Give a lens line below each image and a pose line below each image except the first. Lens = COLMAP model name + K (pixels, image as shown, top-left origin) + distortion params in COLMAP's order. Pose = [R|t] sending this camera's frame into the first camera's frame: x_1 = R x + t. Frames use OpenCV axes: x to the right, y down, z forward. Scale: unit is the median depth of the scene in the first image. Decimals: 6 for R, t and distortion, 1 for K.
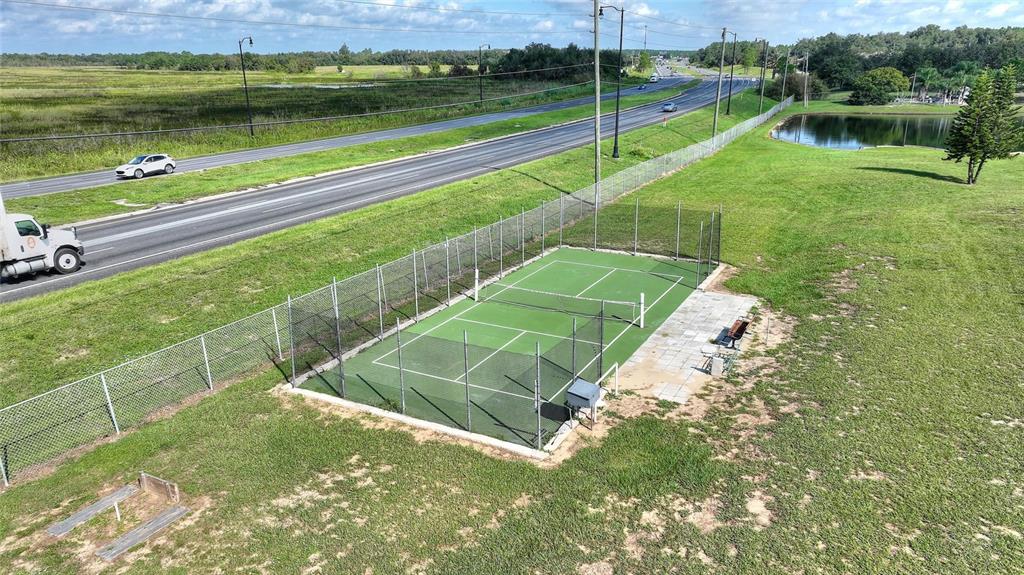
lens RADIAL K [[733.5, 0, 512.0], [0, 733.5, 287.5], [0, 0, 1]] dist [0.020386, 0.002643]
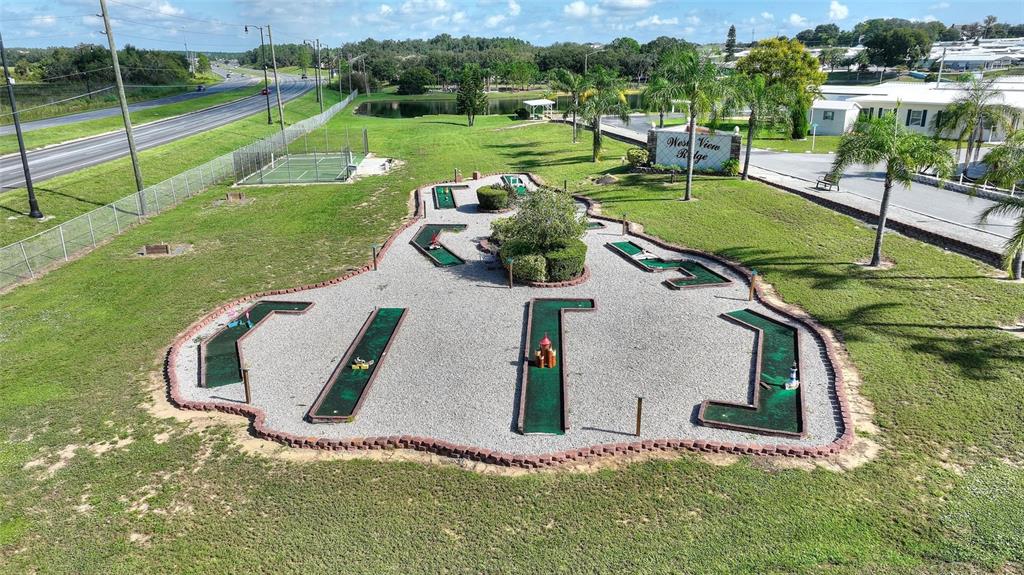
lens RADIAL K [[733.5, 0, 512.0], [0, 733.5, 287.5], [0, 0, 1]] dist [0.020386, 0.002643]
pose [[0.839176, -0.163791, 0.518611, -0.049720], [0.165325, 0.985272, 0.043658, 0.030140], [-0.518123, 0.049103, 0.853895, -0.095225]]
